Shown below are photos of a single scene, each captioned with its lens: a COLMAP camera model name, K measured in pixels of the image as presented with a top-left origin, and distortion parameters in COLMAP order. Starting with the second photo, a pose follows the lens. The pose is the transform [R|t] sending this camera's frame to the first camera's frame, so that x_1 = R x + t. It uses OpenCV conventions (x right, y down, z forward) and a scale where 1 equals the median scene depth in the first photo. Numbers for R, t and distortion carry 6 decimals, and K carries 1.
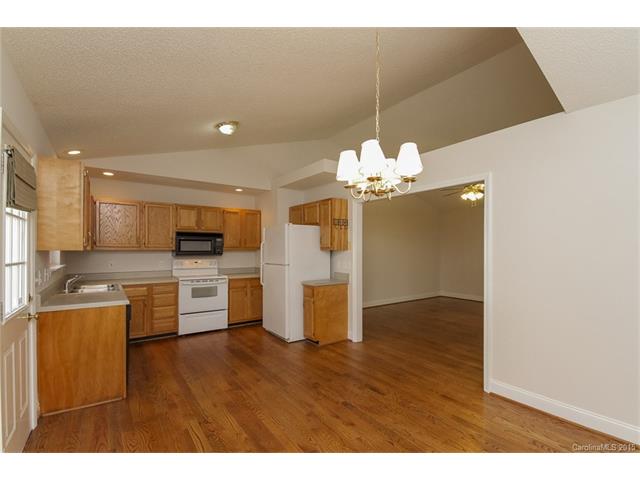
lens RADIAL K [[299.3, 0, 322.7], [0, 299.3, 245.8], [0, 0, 1]] dist [-0.002283, -0.000595]
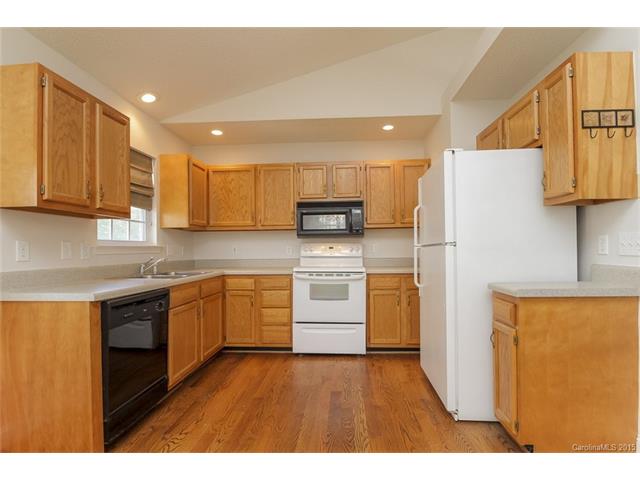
lens RADIAL K [[325.5, 0, 321.6], [0, 325.5, 249.5], [0, 0, 1]] dist [-0.021604, -0.000679]
pose [[0.775704, -0.006803, -0.631060, 0.032138], [0.017059, 0.999803, 0.010191, 0.058733], [0.630866, -0.018671, 0.775667, 0.471733]]
